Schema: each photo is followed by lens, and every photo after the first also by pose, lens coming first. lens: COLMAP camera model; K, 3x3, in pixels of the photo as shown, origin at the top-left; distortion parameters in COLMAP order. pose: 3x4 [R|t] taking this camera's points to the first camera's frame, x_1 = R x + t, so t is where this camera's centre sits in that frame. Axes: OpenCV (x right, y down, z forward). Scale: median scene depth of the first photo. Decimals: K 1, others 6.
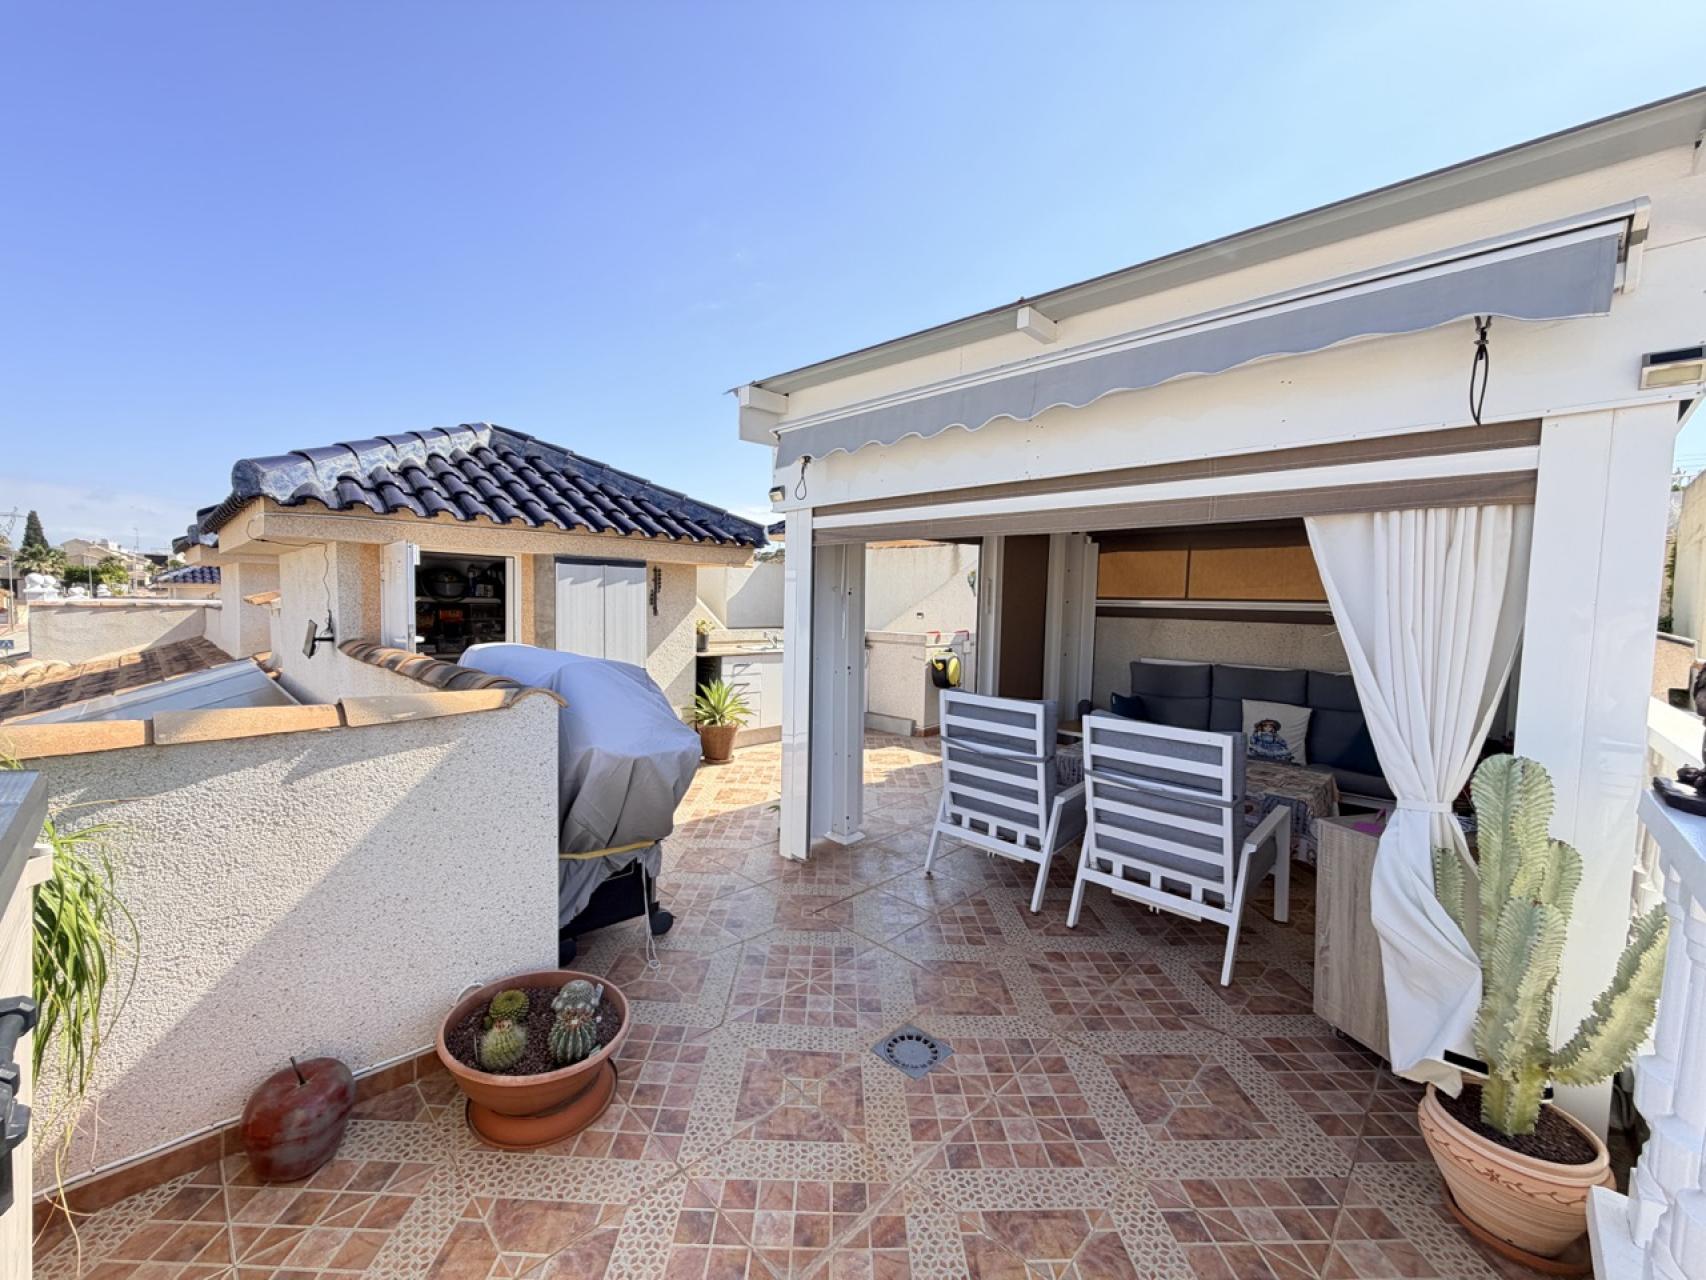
lens RADIAL K [[679.4, 0, 847.9], [0, 679.4, 642.5], [0, 0, 1]] dist [0.000845, -0.000066]
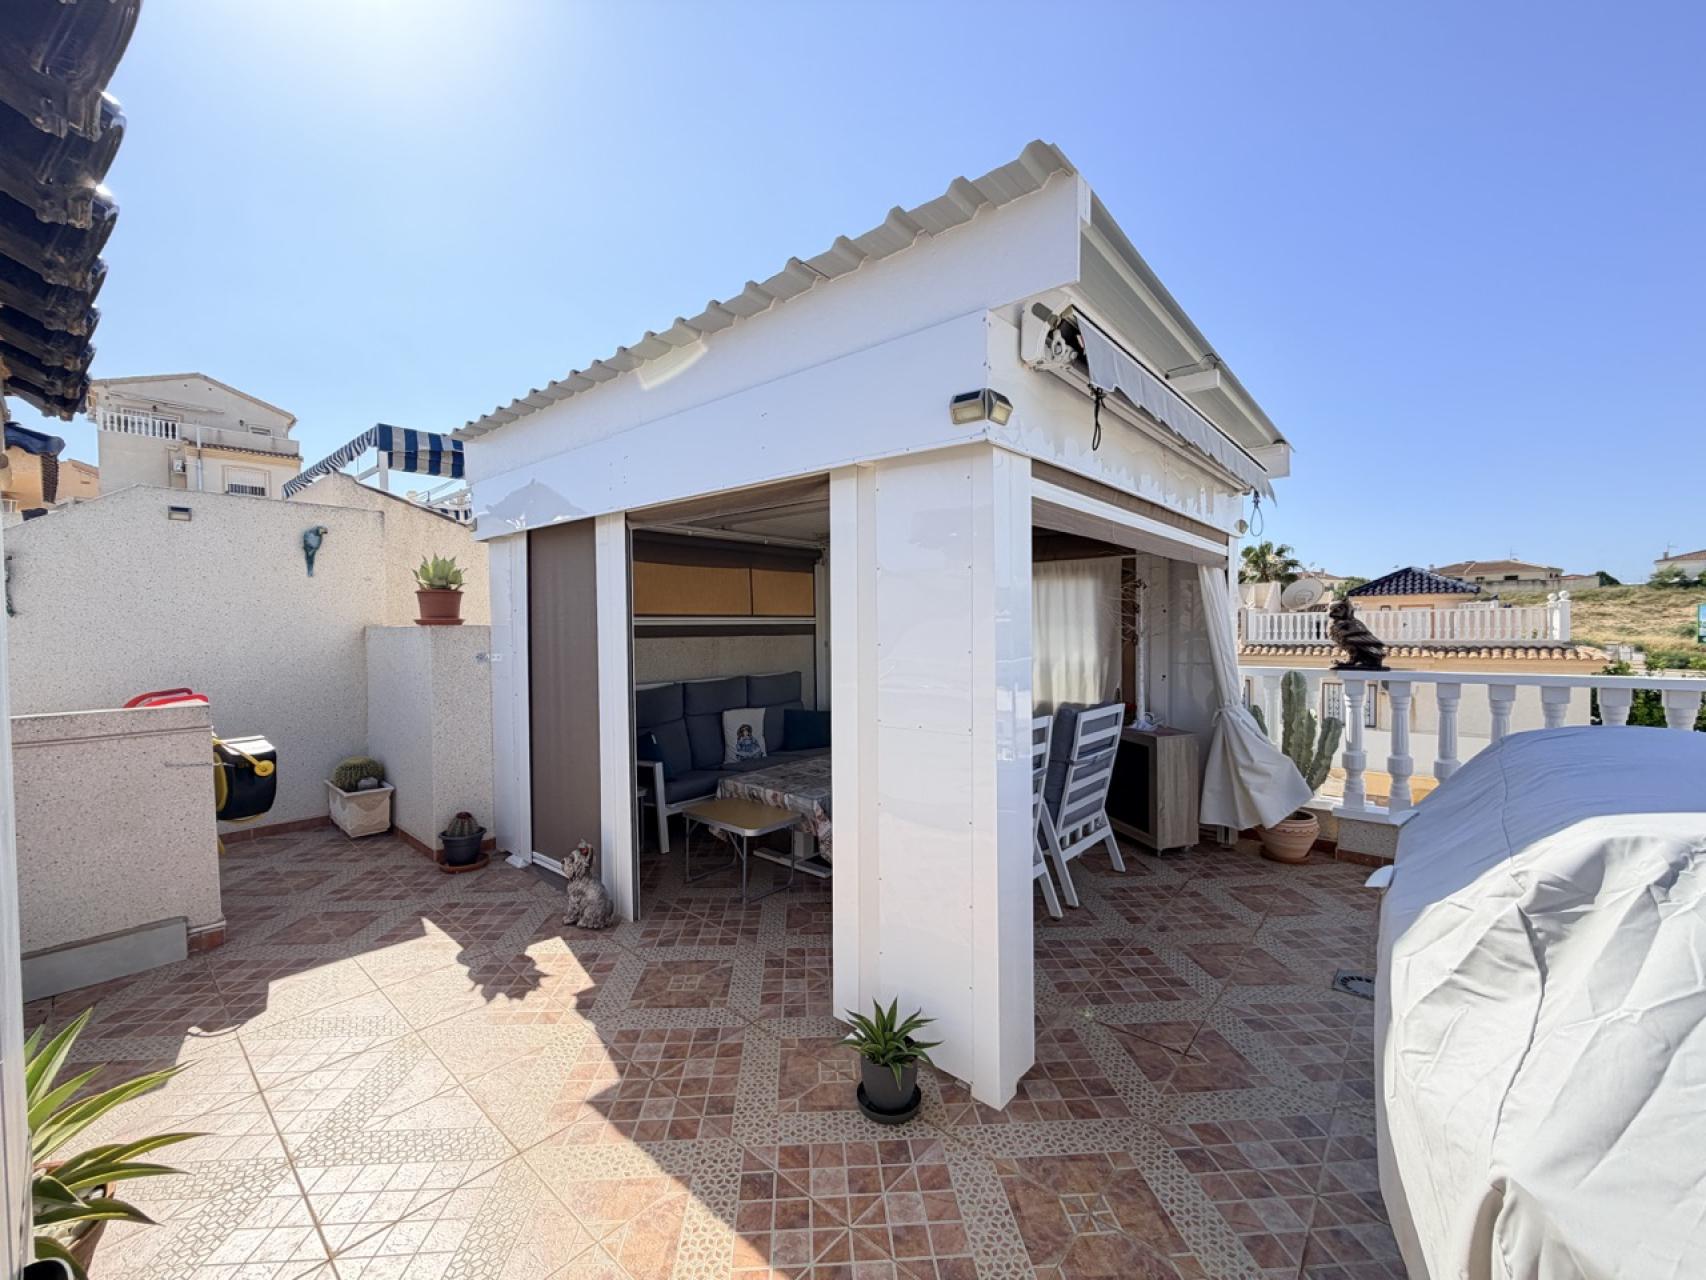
lens RADIAL K [[679.4, 0, 847.9], [0, 679.4, 642.5], [0, 0, 1]] dist [0.000845, -0.000066]
pose [[-0.060694, -0.038435, 0.997416, -0.418743], [0.075060, 0.996253, 0.042958, -0.045864], [-0.995330, 0.077473, -0.057581, 0.811456]]
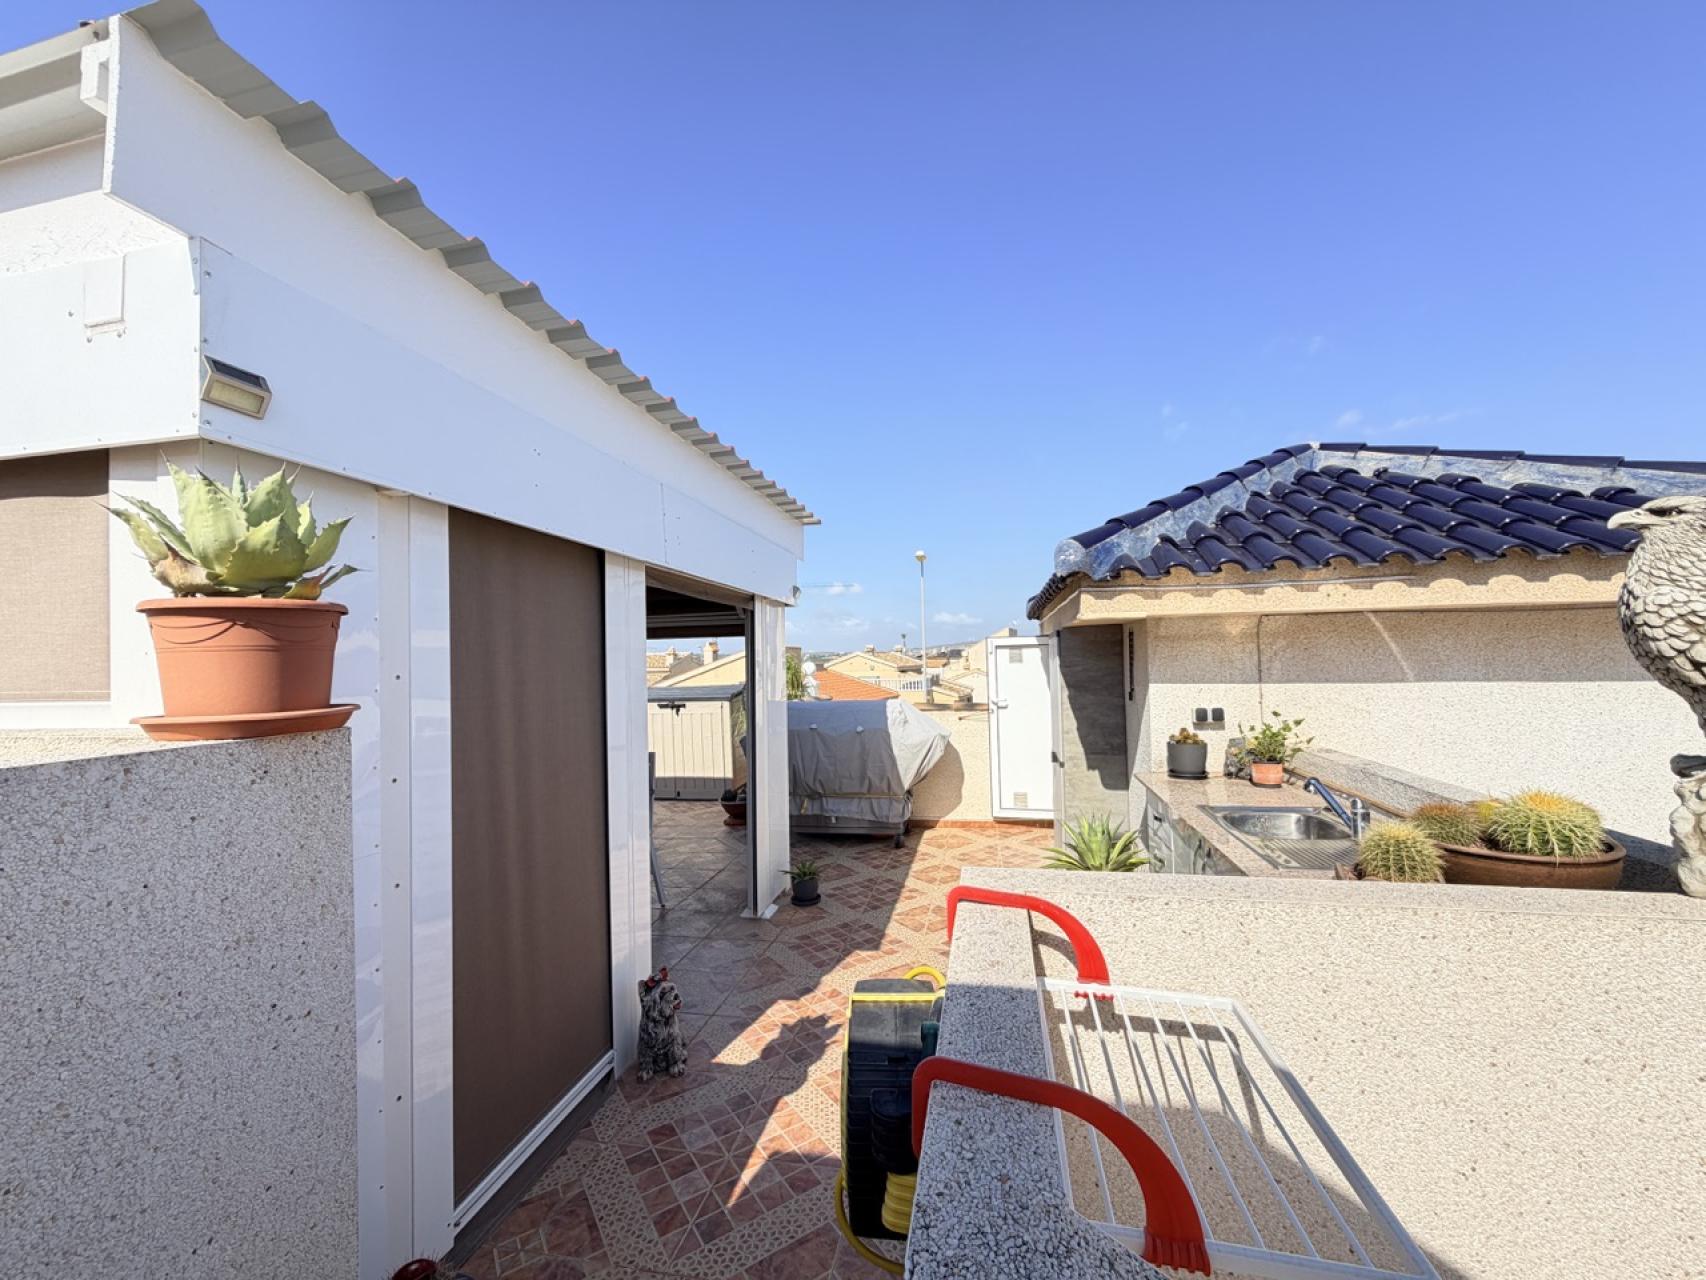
lens RADIAL K [[679.4, 0, 847.9], [0, 679.4, 642.5], [0, 0, 1]] dist [0.000845, -0.000066]
pose [[-0.849086, -0.009369, -0.528171, 0.324076], [-0.026446, 0.999343, 0.024788, -0.103688], [0.527592, 0.035016, -0.848776, 1.482185]]
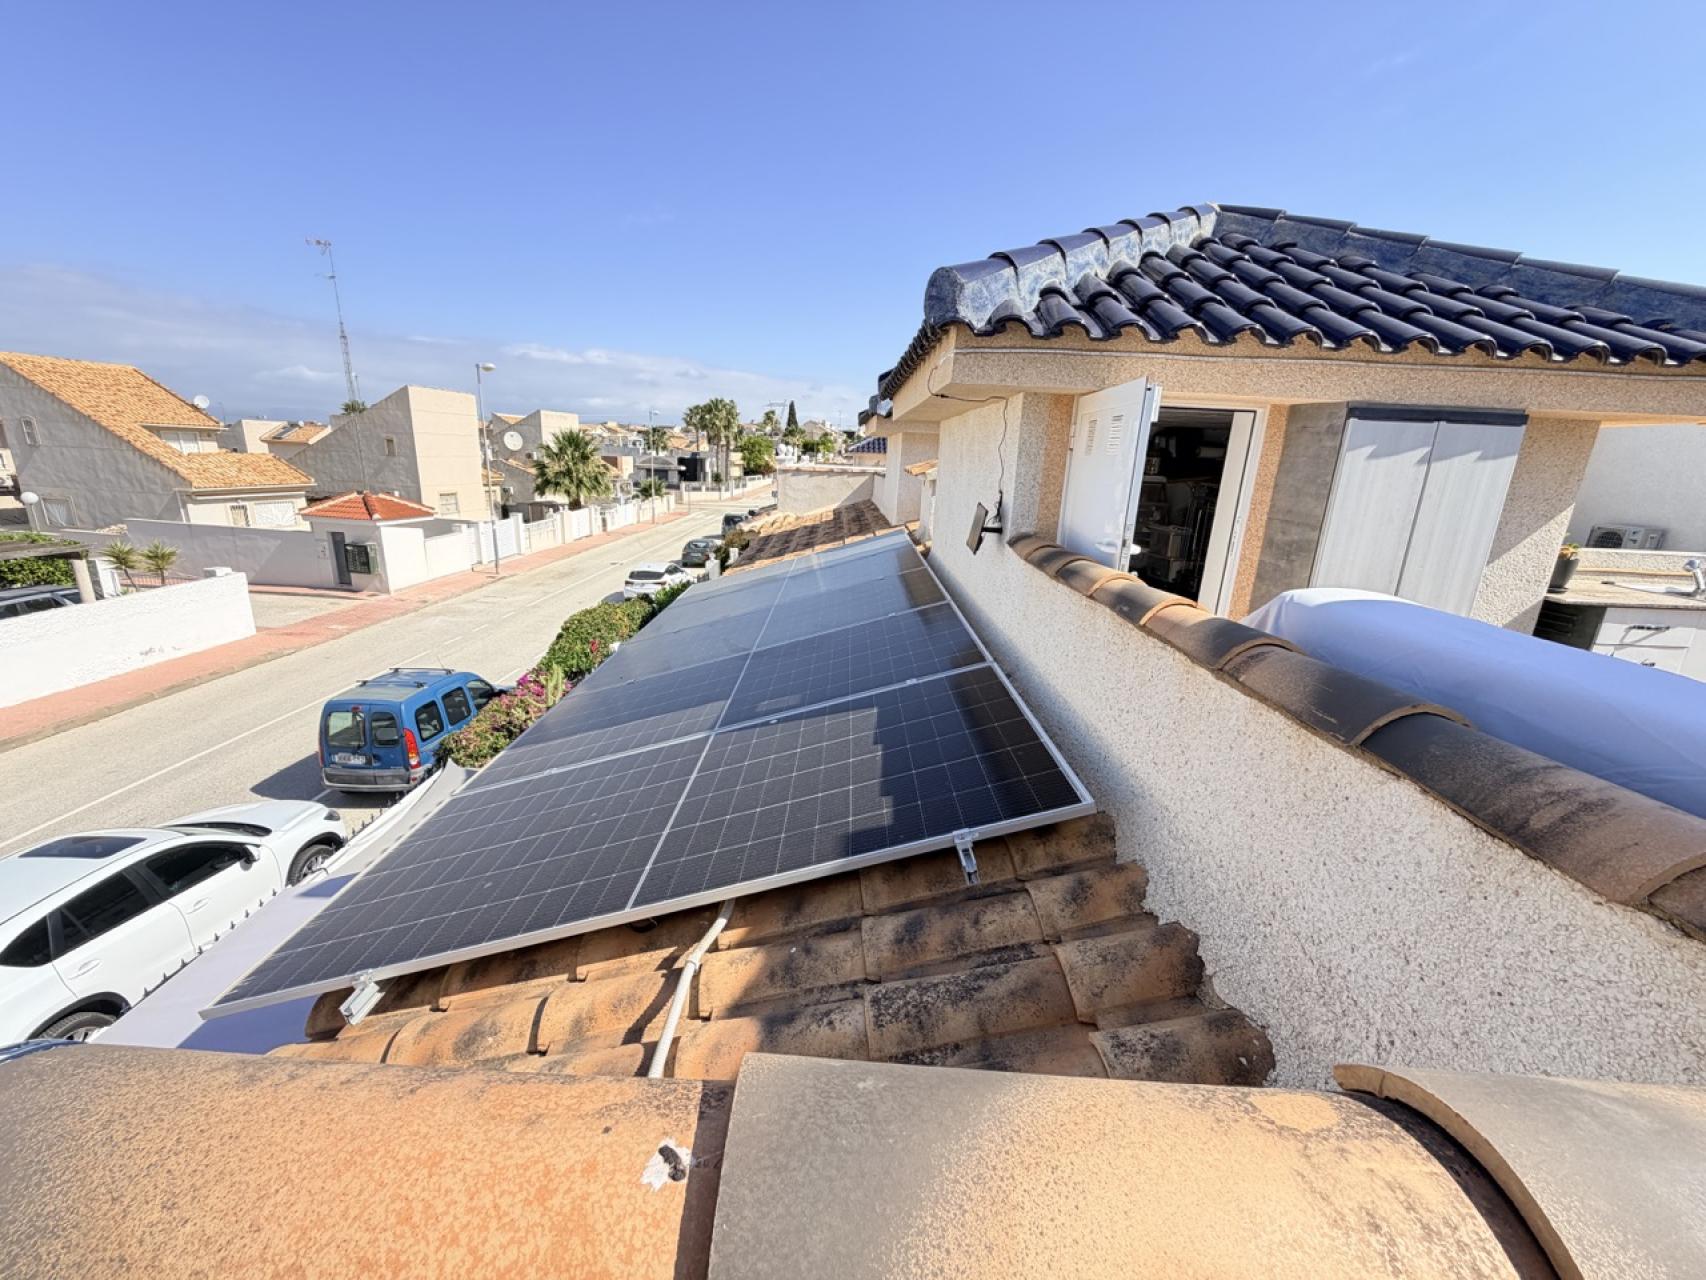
lens RADIAL K [[679.4, 0, 847.9], [0, 679.4, 642.5], [0, 0, 1]] dist [0.000845, -0.000066]
pose [[0.702442, 0.197354, -0.683832, -0.261572], [-0.070391, 0.975341, 0.209177, -0.022546], [0.708252, -0.098799, 0.699012, 0.264280]]
